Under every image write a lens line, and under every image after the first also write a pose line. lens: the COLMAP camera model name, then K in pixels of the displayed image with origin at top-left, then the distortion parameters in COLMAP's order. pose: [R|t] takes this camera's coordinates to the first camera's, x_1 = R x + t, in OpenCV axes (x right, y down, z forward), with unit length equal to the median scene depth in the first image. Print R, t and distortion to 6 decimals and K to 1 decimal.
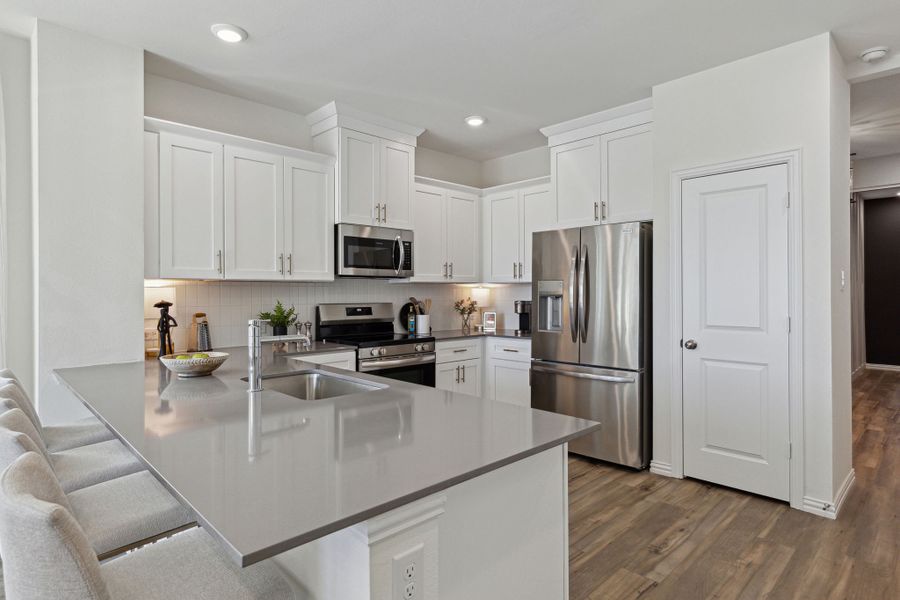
lens RADIAL K [[487.8, 0, 452.7], [0, 487.8, 294.4], [0, 0, 1]] dist [-0.001939, 0.001495]
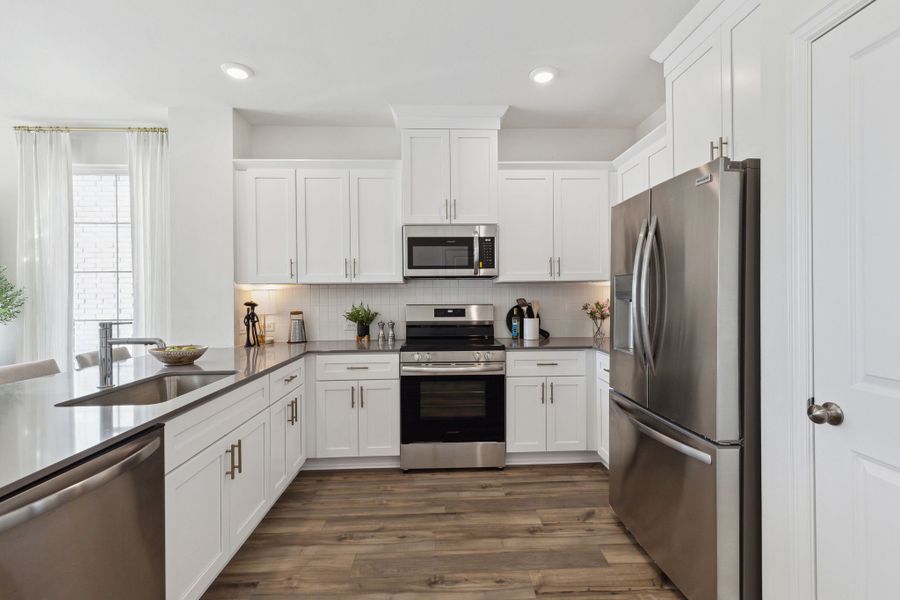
lens RADIAL K [[417.6, 0, 453.8], [0, 417.6, 293.5], [0, 0, 1]] dist [0.011531, -0.002785]
pose [[0.746709, -0.003367, -0.665143, 0.387967], [0.004870, 0.999988, 0.000404, -0.004586], [0.665133, -0.003541, 0.746716, 0.395000]]
